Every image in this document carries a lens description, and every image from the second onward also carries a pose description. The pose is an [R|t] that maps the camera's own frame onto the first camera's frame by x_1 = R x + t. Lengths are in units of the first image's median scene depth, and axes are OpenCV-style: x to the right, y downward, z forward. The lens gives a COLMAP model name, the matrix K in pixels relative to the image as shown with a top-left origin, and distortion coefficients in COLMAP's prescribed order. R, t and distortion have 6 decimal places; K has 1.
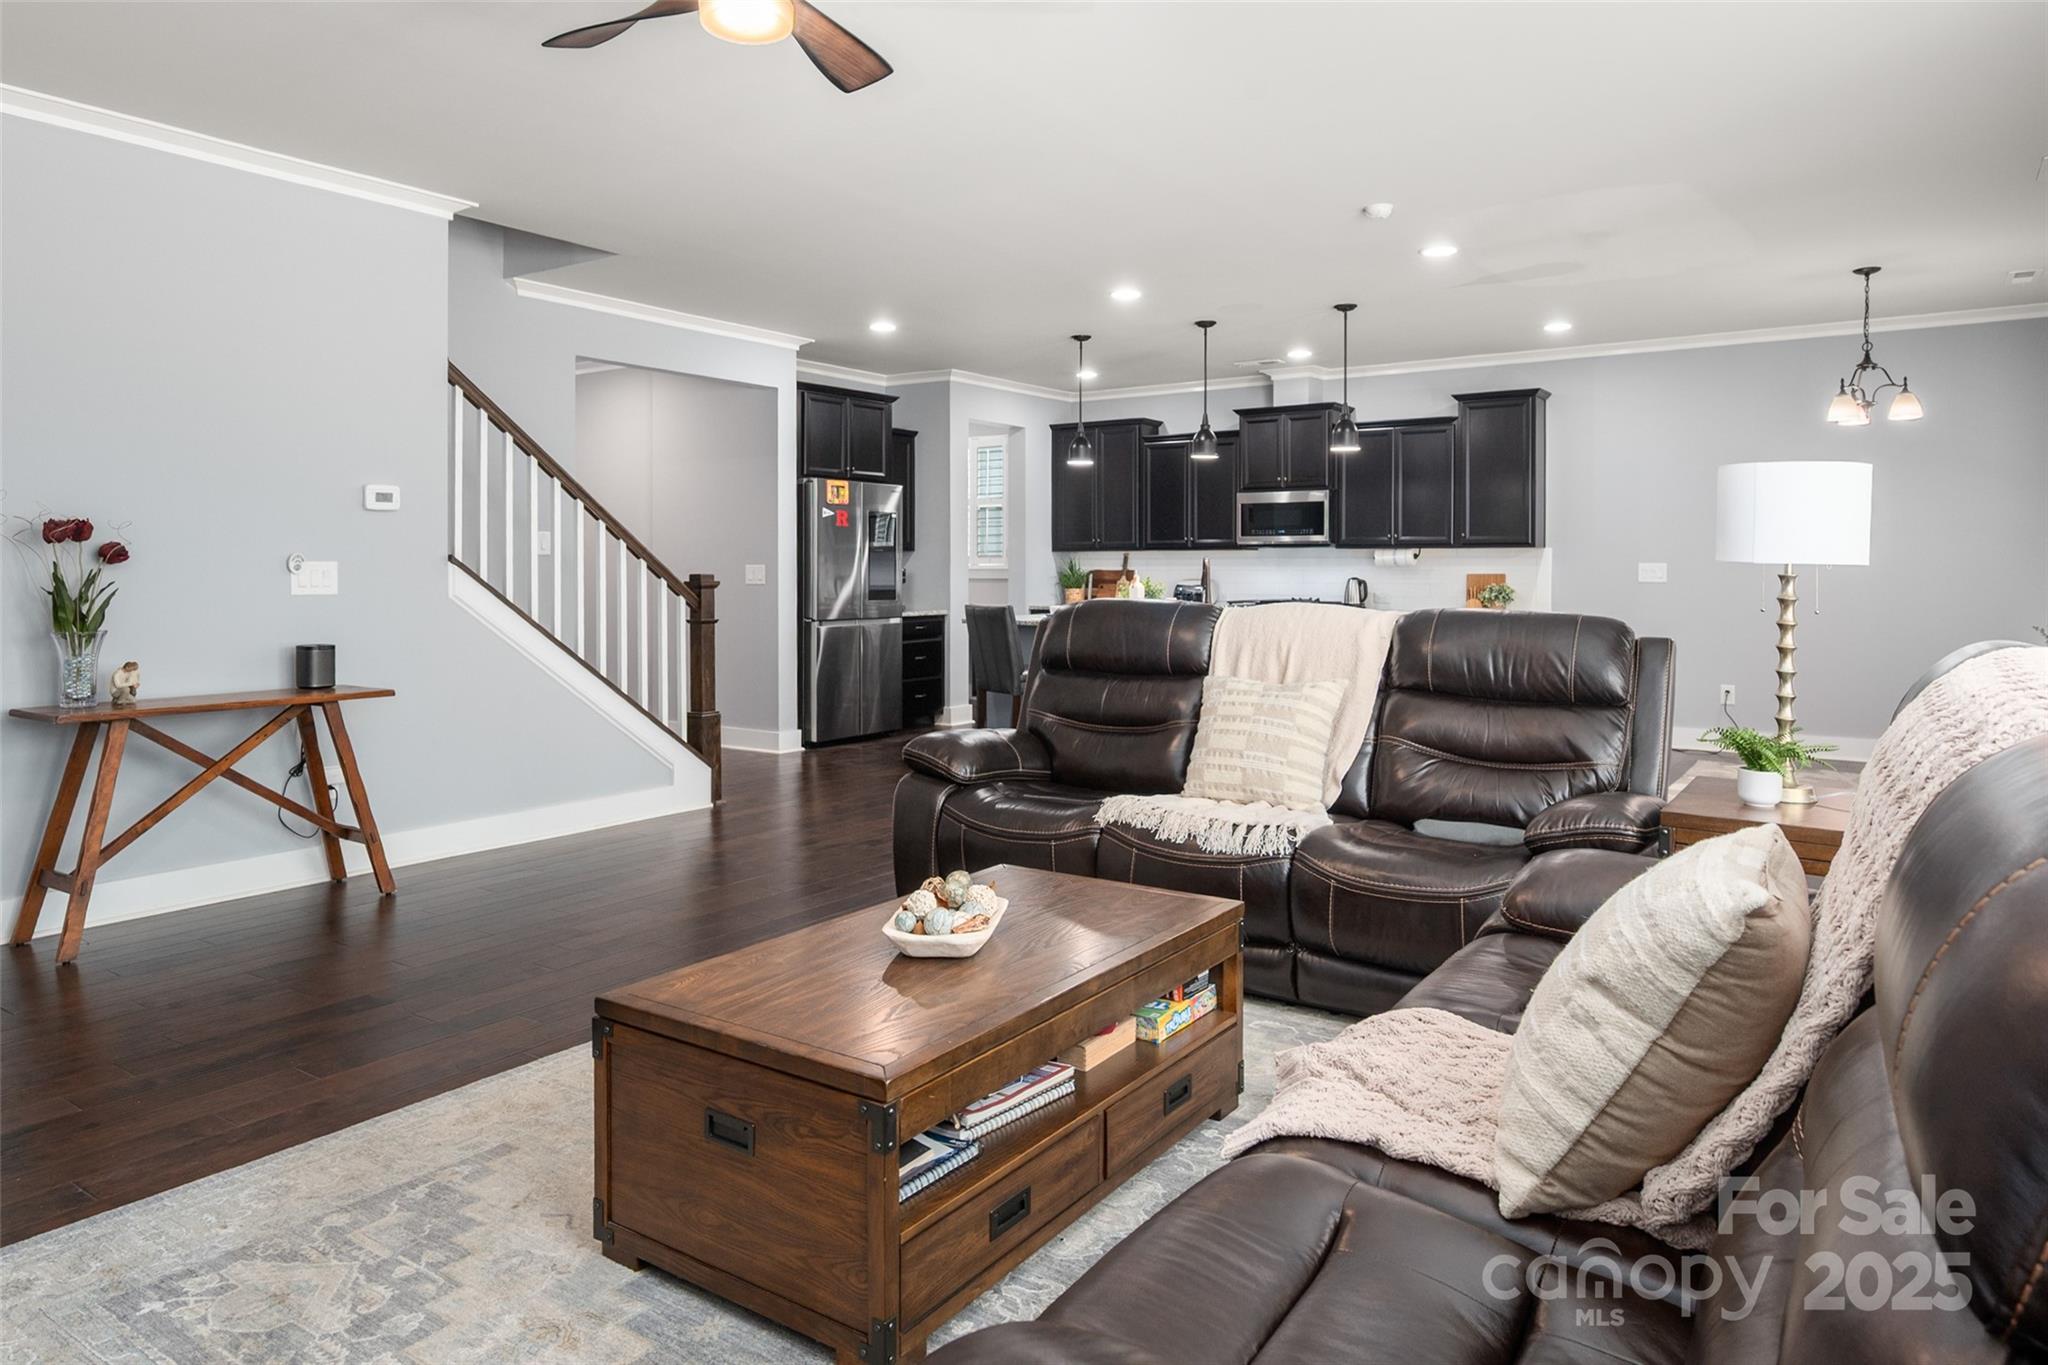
lens RADIAL K [[1288.8, 0, 1026.2], [0, 1288.8, 569.8], [0, 0, 1]] dist [-0.002851, 0.004419]
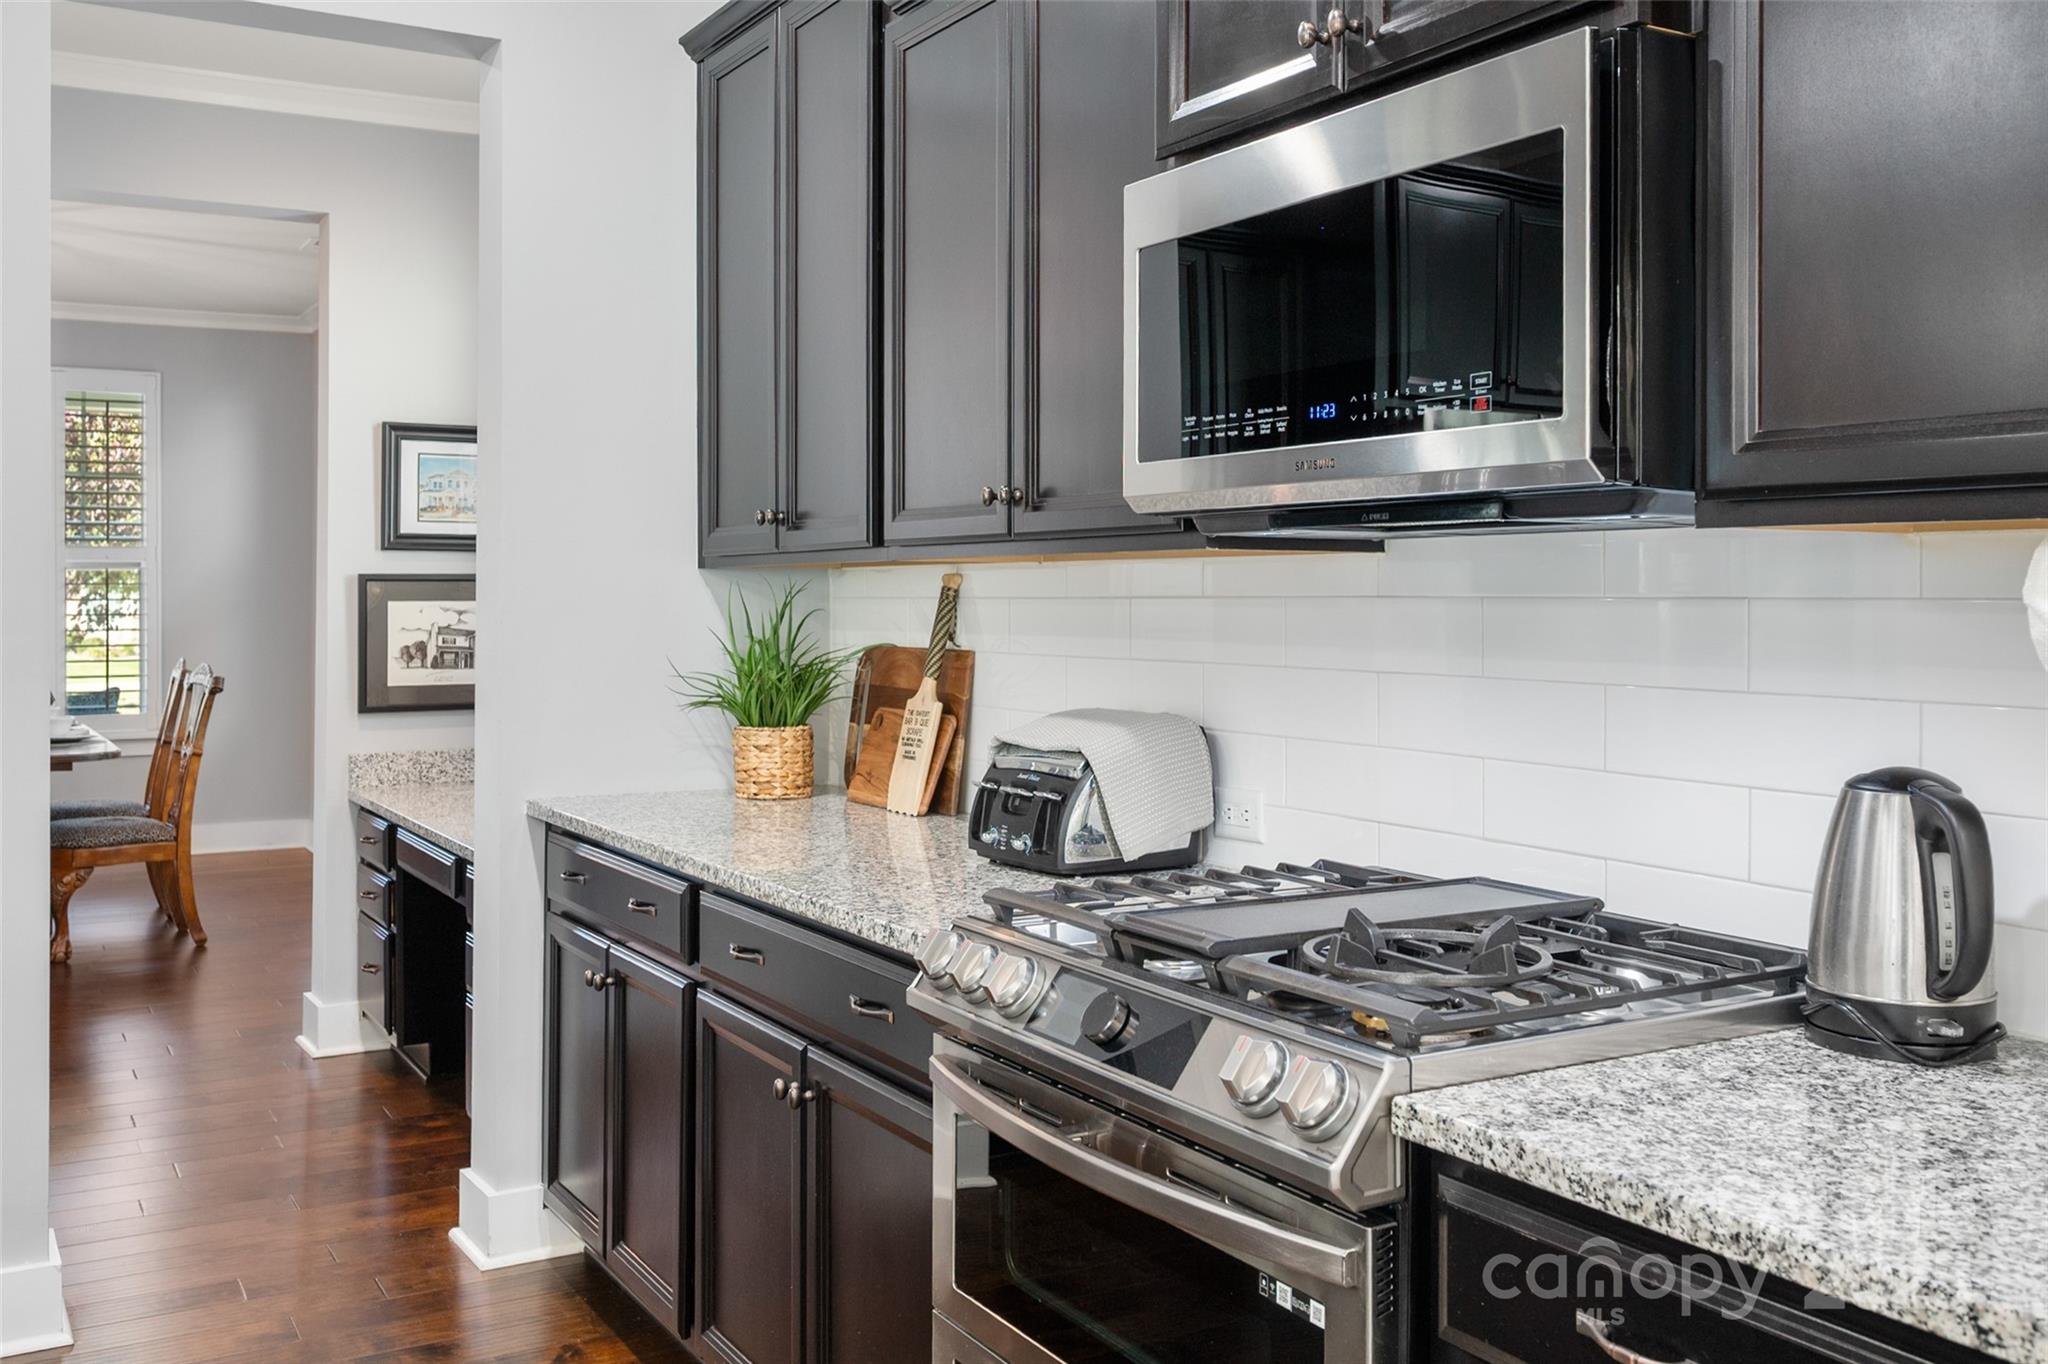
lens RADIAL K [[1886.4, 0, 1041.2], [0, 1886.4, 583.5], [0, 0, 1]] dist [0.005859, 0.000000]
pose [[0.906622, -0.004052, -0.421925, 0.264054], [0.001813, 0.999982, -0.005707, -0.010565], [0.421940, 0.004410, 0.906613, 0.832934]]
